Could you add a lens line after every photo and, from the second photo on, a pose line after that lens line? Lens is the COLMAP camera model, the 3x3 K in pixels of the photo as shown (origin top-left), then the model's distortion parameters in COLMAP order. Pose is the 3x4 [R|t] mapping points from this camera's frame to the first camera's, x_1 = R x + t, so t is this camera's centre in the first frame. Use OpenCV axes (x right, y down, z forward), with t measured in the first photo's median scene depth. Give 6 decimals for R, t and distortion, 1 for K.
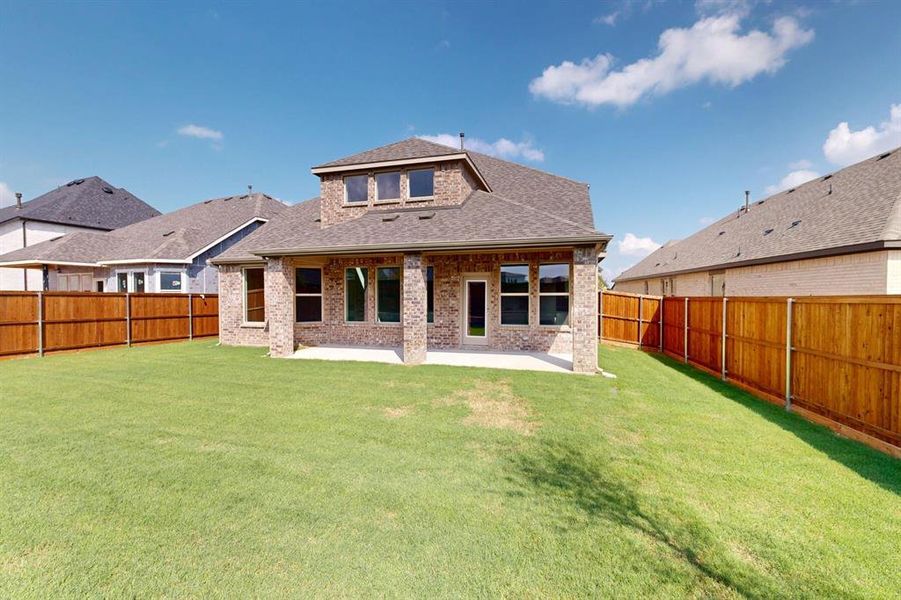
lens RADIAL K [[338.8, 0, 450.5], [0, 338.8, 300.0], [0, 0, 1]] dist [-0.000838, 0.000018]
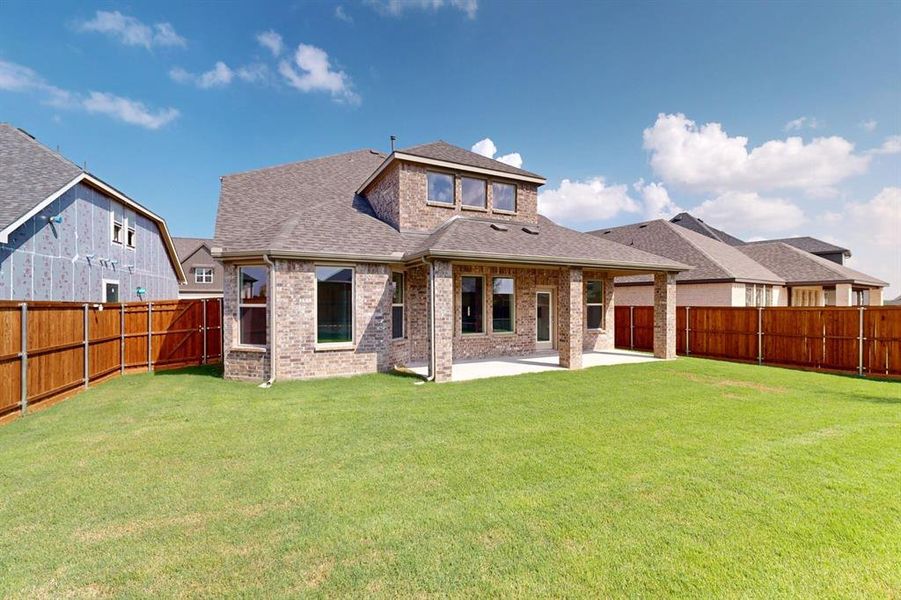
lens RADIAL K [[350.1, 0, 412.9], [0, 350.1, 303.3], [0, 0, 1]] dist [0.000317, 0.000079]
pose [[0.797440, 0.001482, 0.603396, -0.971506], [0.006676, 0.999914, -0.011279, -0.010419], [-0.603361, 0.013022, 0.797362, 0.327493]]
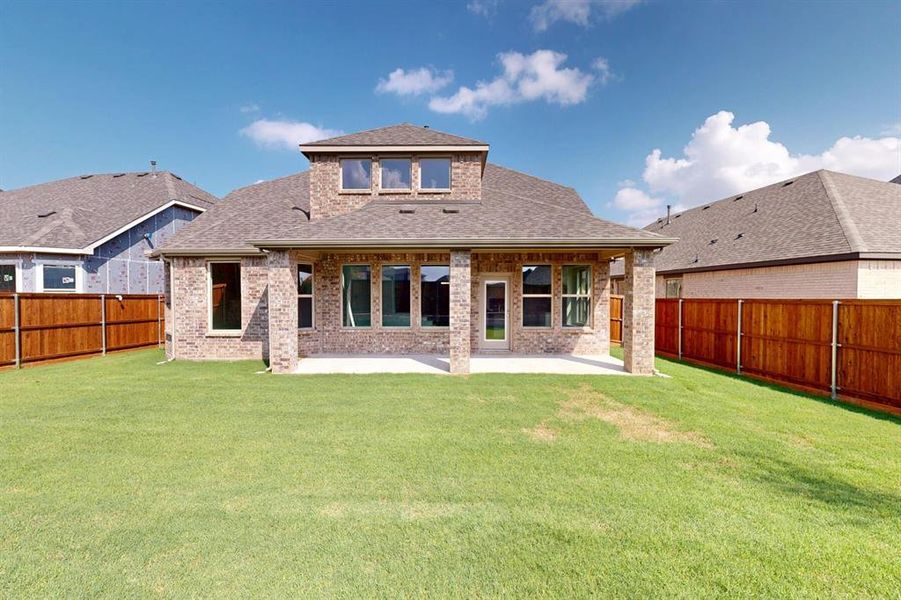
lens RADIAL K [[342.4, 0, 435.5], [0, 342.4, 301.5], [0, 0, 1]] dist [0.000388, 0.000107]
pose [[0.973168, -0.002435, 0.230085, -0.305456], [0.001795, 0.999994, 0.002991, -0.003889], [-0.230091, -0.002498, 0.973166, 0.105736]]
